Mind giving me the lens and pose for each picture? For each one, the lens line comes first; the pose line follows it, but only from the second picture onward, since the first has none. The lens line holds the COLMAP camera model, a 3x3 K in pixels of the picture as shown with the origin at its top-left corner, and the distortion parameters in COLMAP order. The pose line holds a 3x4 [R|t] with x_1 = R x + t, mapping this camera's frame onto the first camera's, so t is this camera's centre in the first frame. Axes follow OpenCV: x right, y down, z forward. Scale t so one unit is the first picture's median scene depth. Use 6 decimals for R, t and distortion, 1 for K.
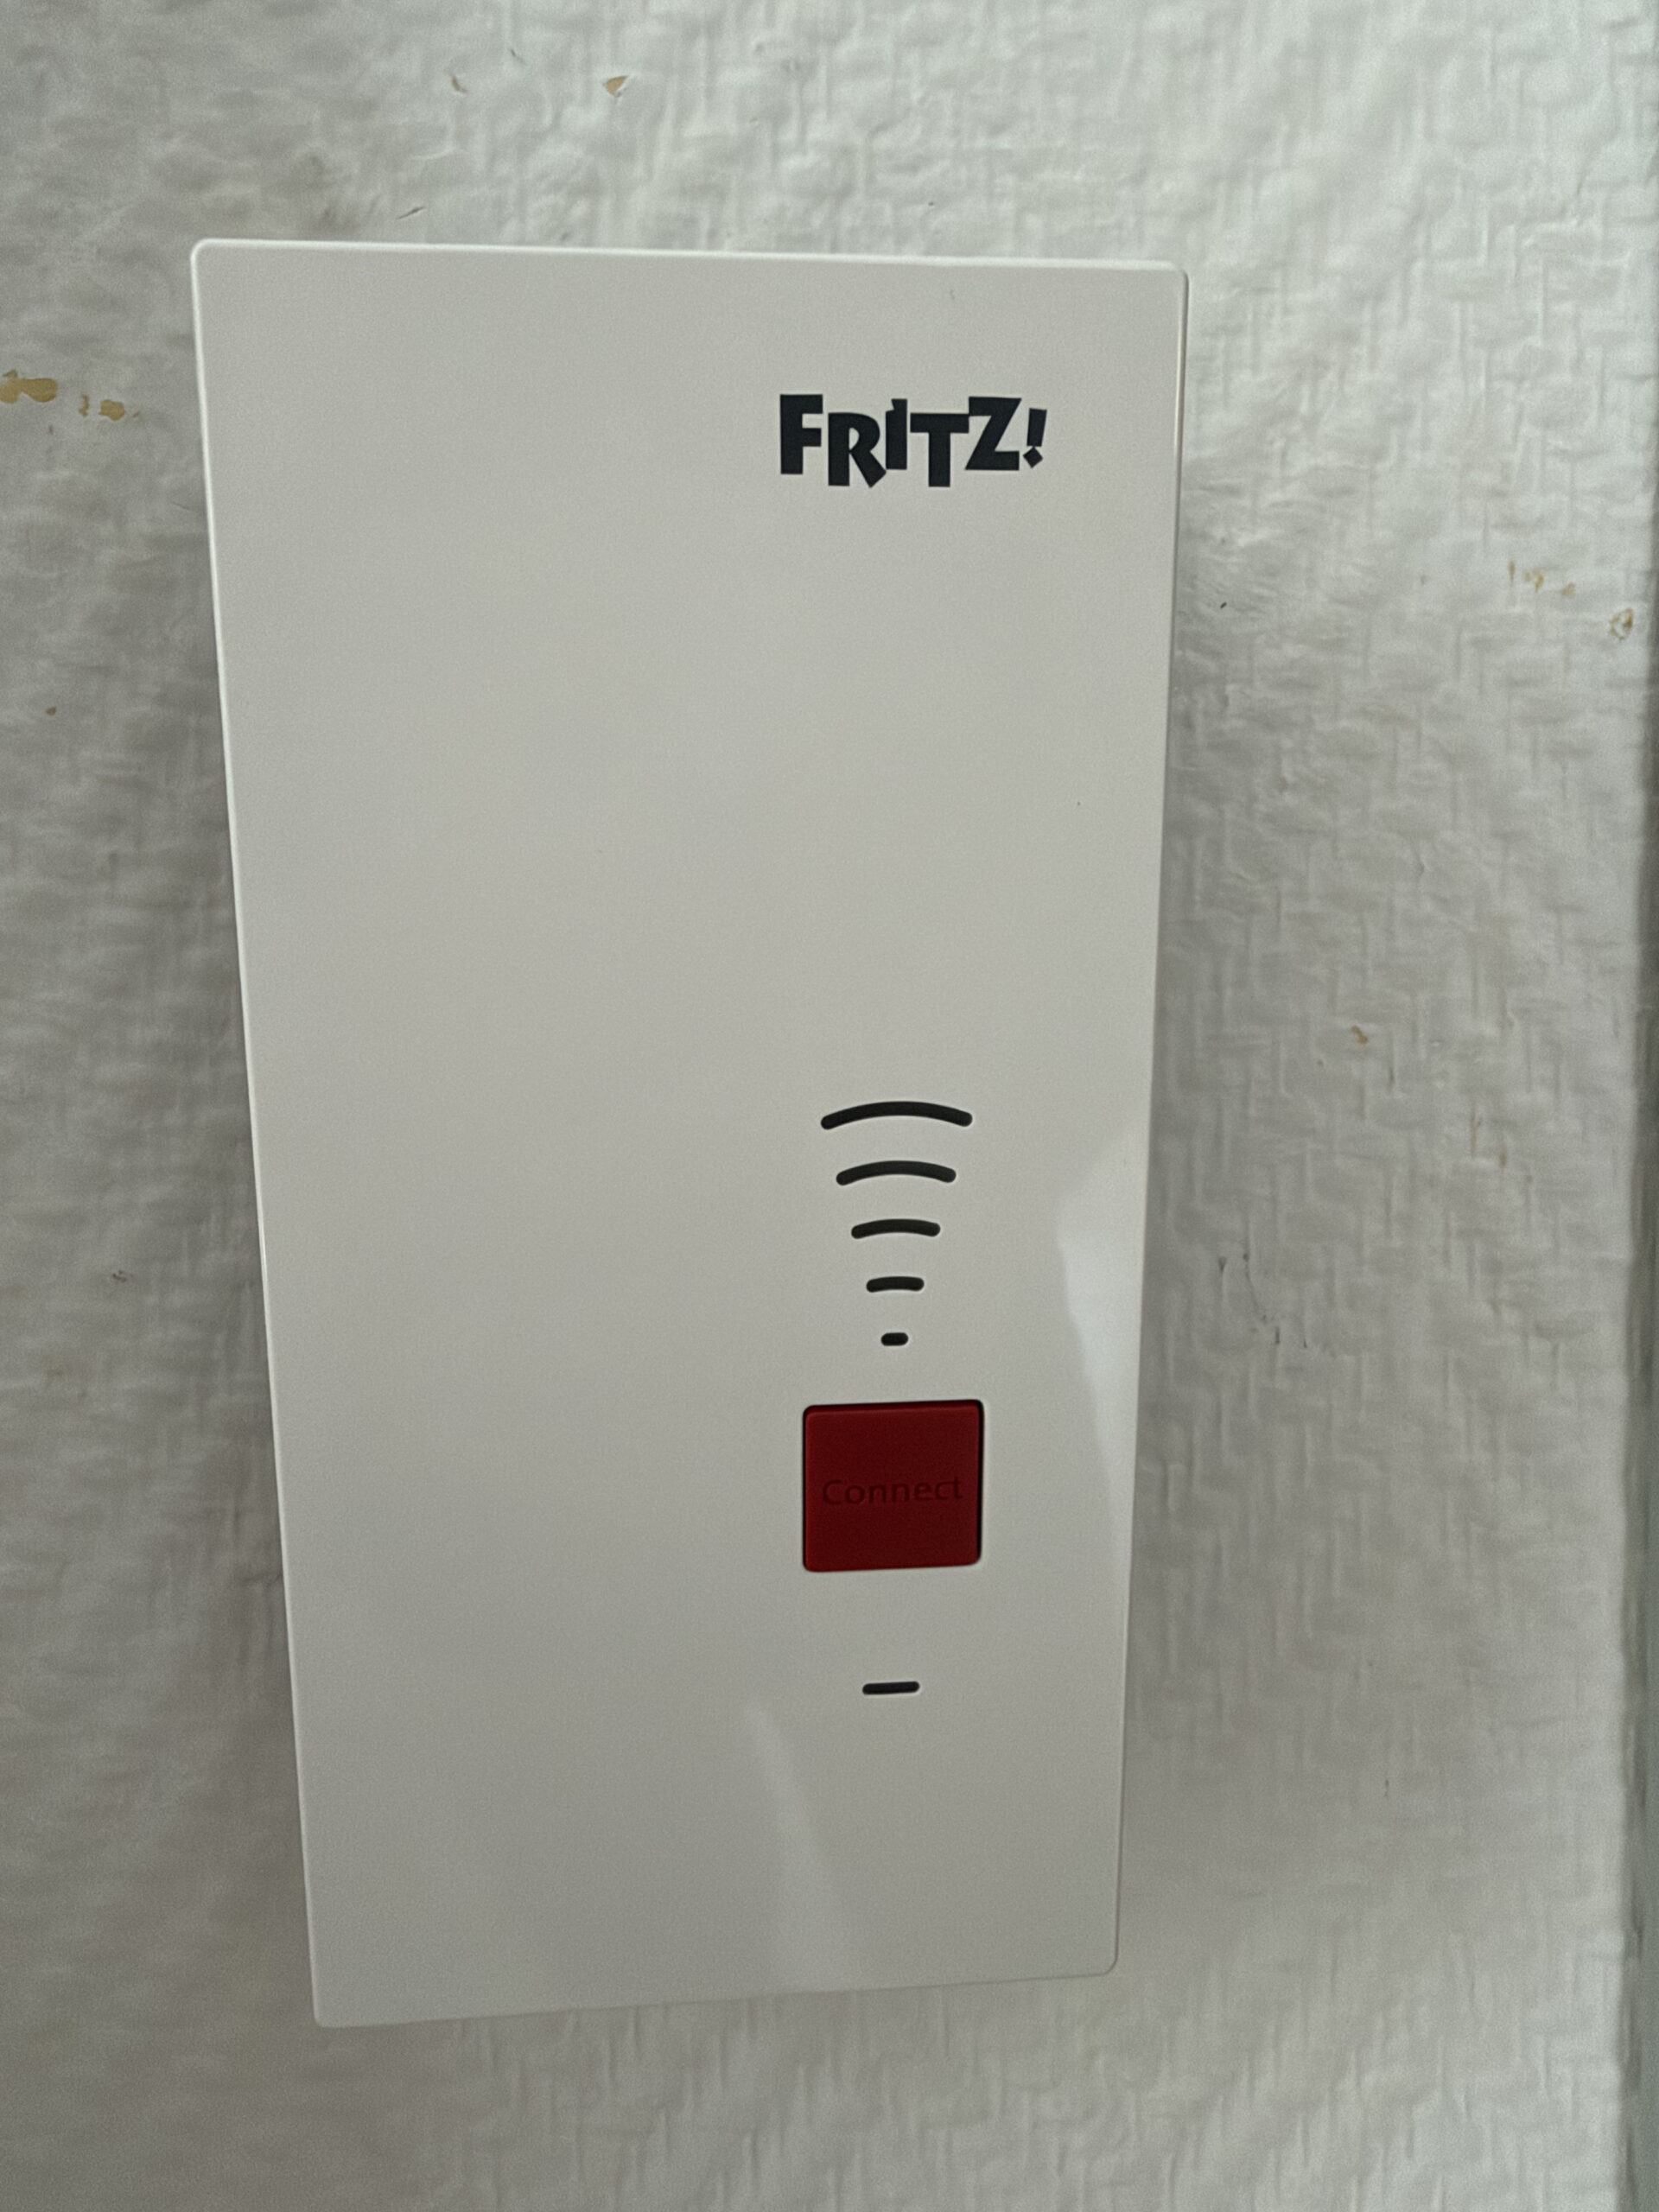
lens RADIAL K [[1674.2, 0, 845.4], [0, 1674.2, 1051.8], [0, 0, 1]] dist [-0.019605, 0.016239]
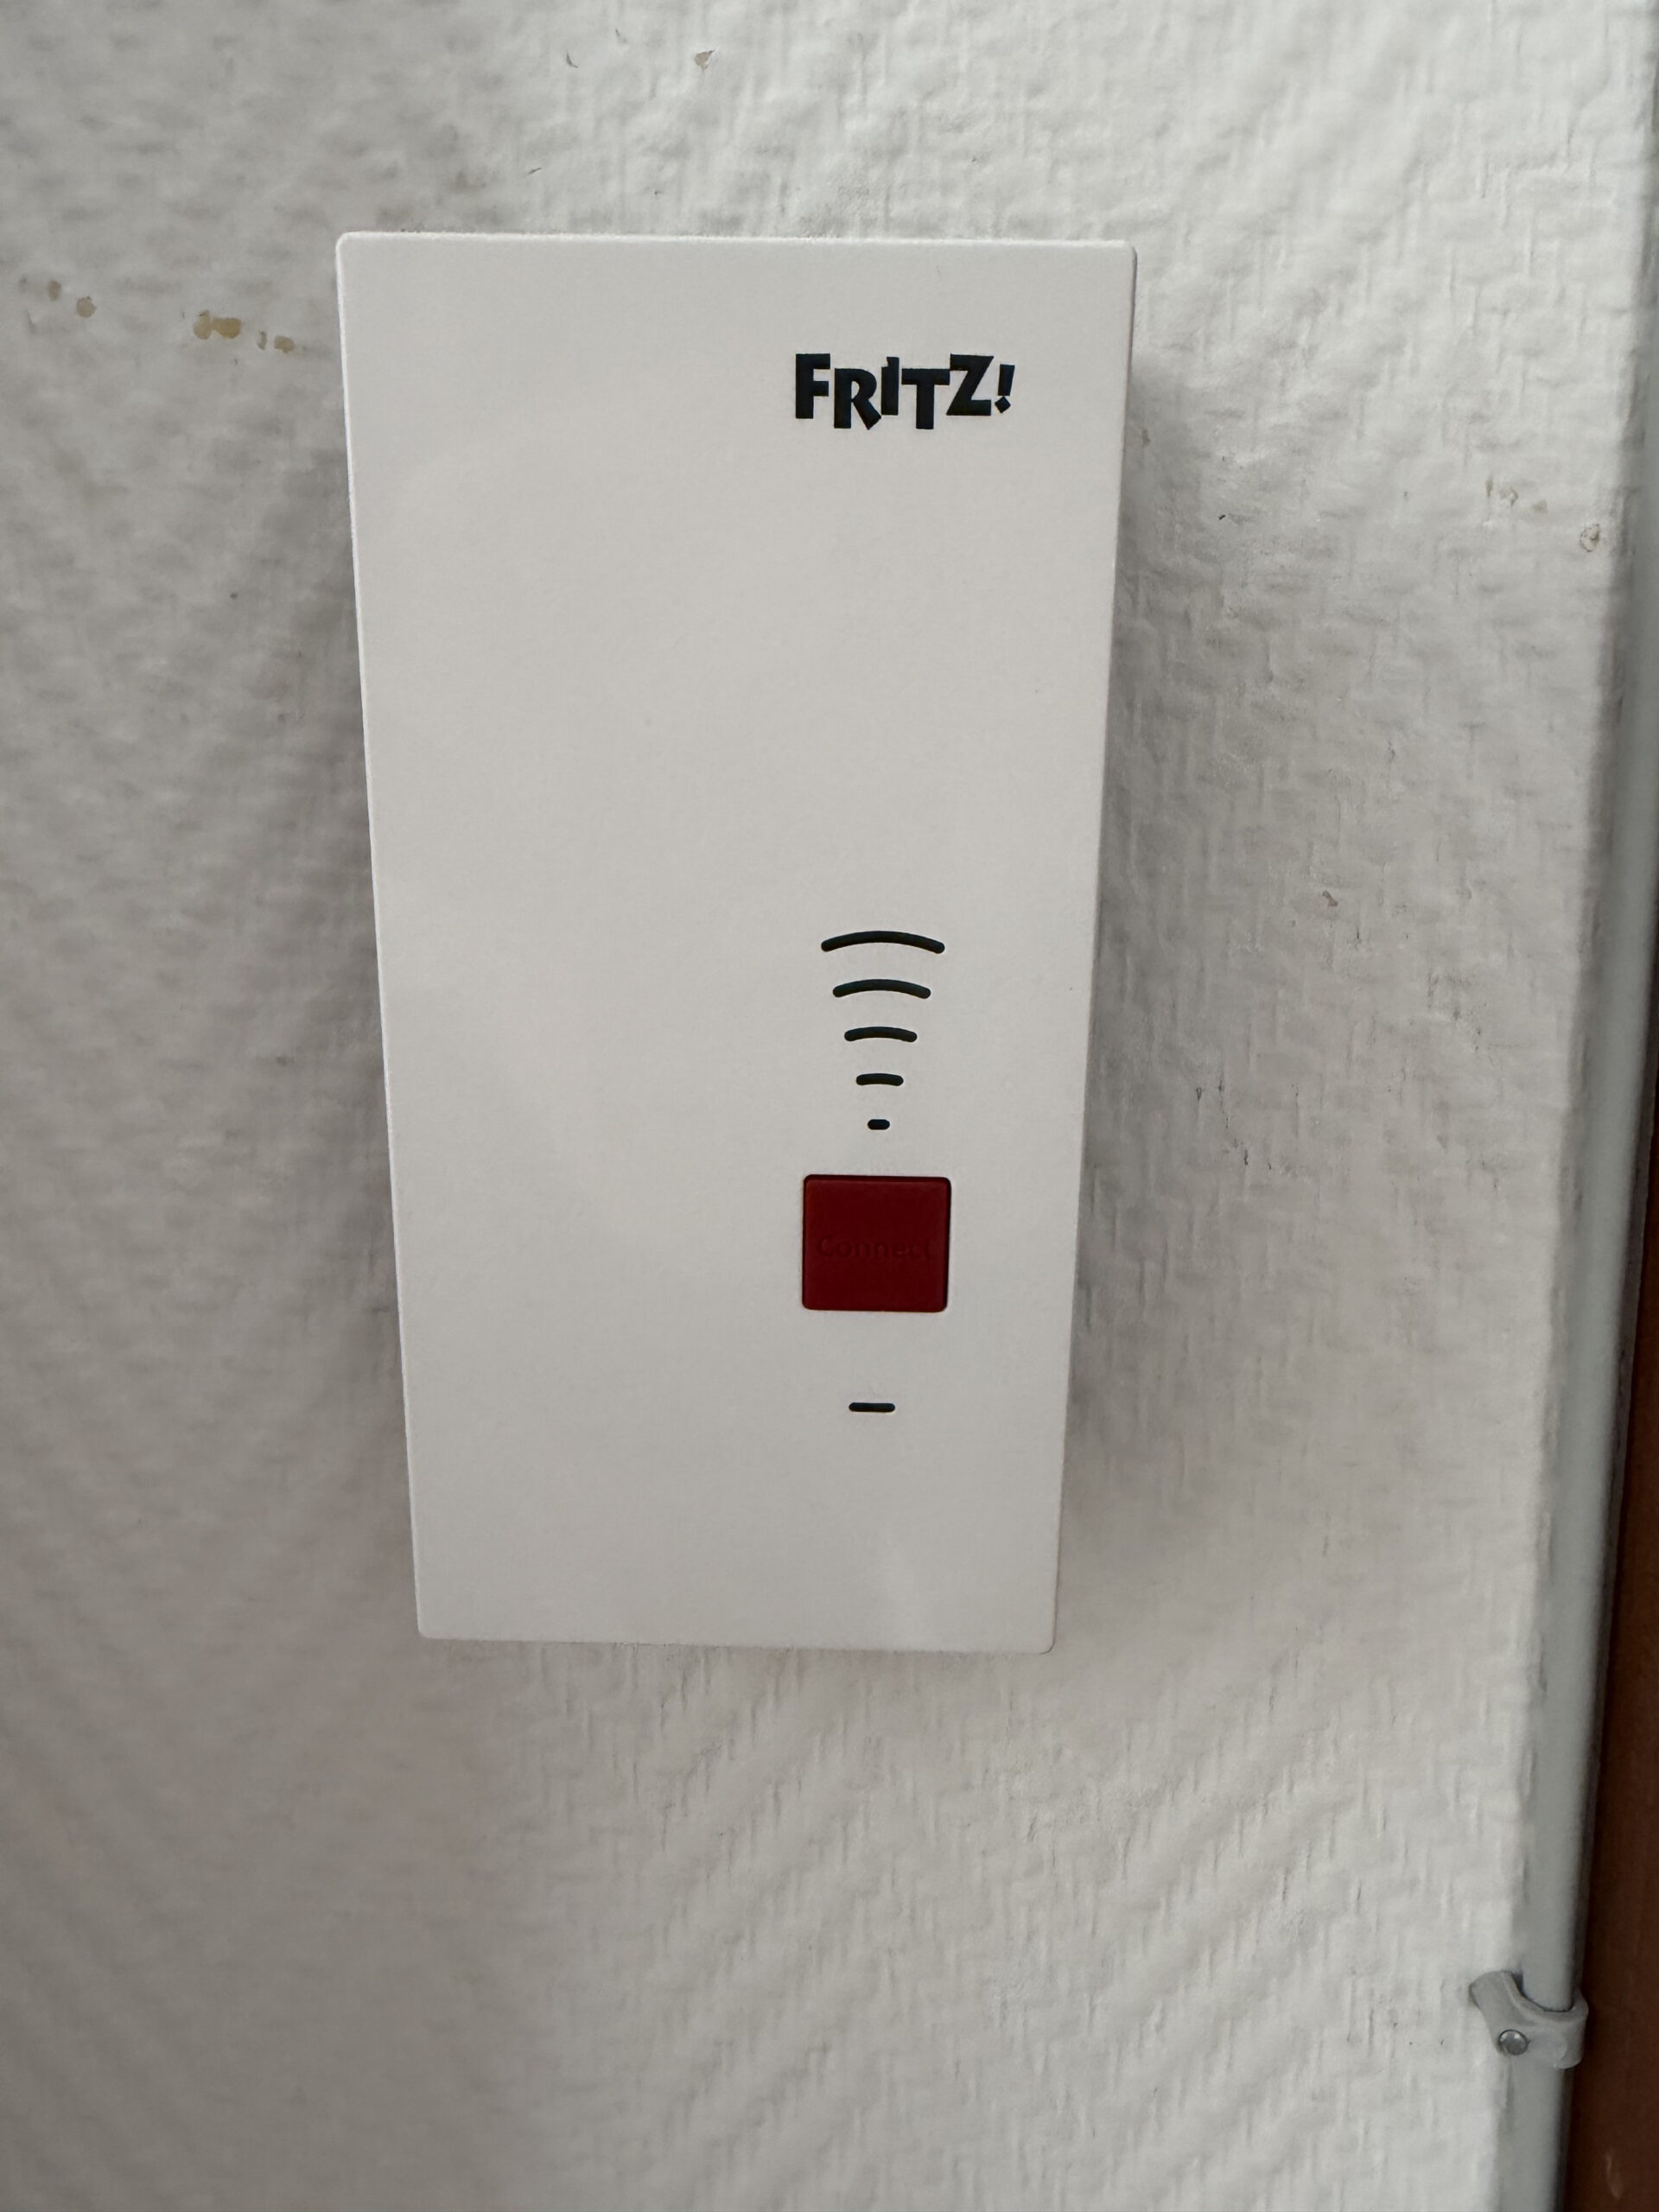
lens RADIAL K [[1674.2, 0, 853.3], [0, 1674.2, 1039.2], [0, 0, 1]] dist [-0.019605, 0.016239]
pose [[0.994729, 0.041374, -0.093825, 0.103412], [-0.034971, 0.997011, 0.068895, 0.019794], [0.096395, -0.065251, 0.993202, -0.191460]]
